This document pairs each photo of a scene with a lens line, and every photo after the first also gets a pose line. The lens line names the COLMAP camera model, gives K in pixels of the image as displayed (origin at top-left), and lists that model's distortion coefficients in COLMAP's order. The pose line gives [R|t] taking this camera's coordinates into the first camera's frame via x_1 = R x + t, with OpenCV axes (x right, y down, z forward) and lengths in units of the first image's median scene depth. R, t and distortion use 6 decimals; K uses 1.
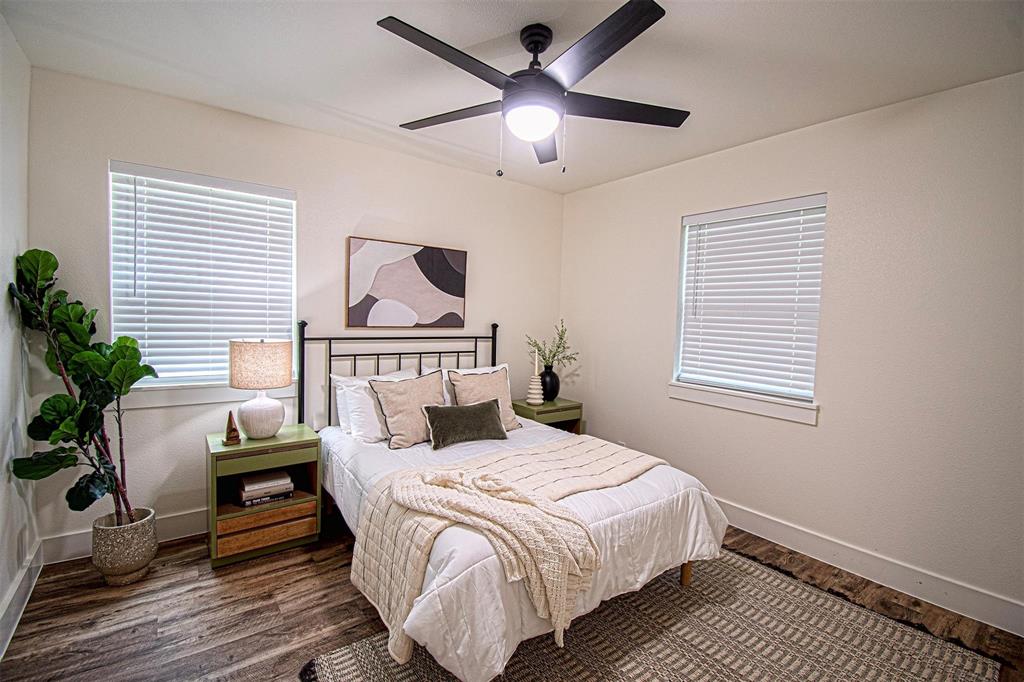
lens RADIAL K [[450.4, 0, 519.3], [0, 450.4, 339.1], [0, 0, 1]] dist [0.005682, -0.016860]
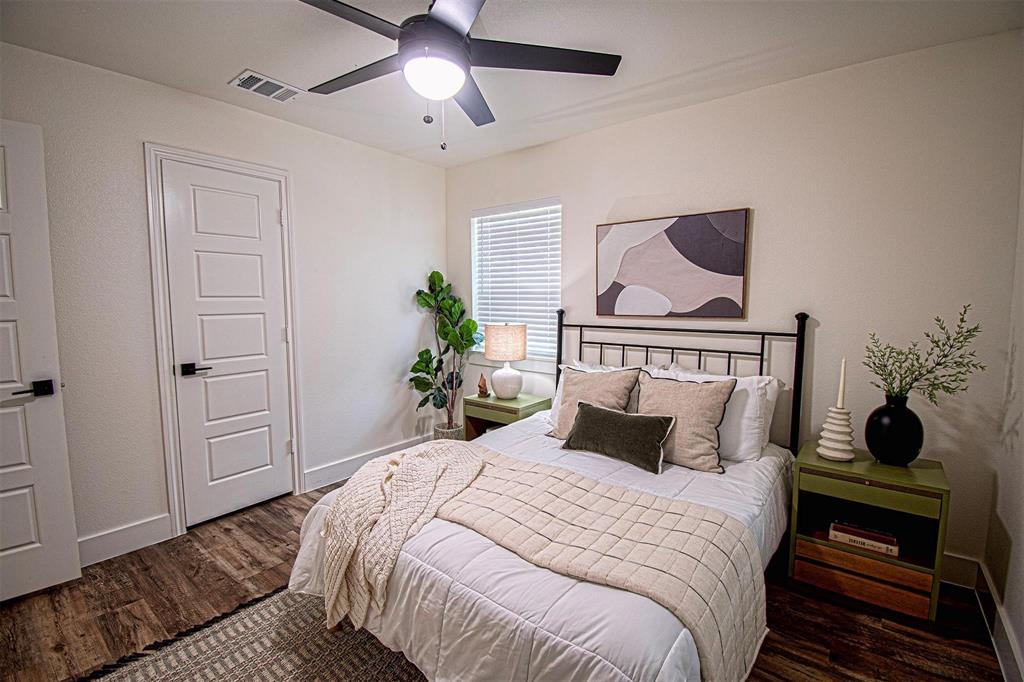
lens RADIAL K [[450.4, 0, 512.1], [0, 450.4, 338.4], [0, 0, 1]] dist [0.005682, -0.016860]
pose [[0.249568, 0.054031, -0.966849, 0.558061], [-0.045831, 0.997982, 0.043941, -0.010185], [0.967272, 0.033345, 0.251540, 0.559208]]
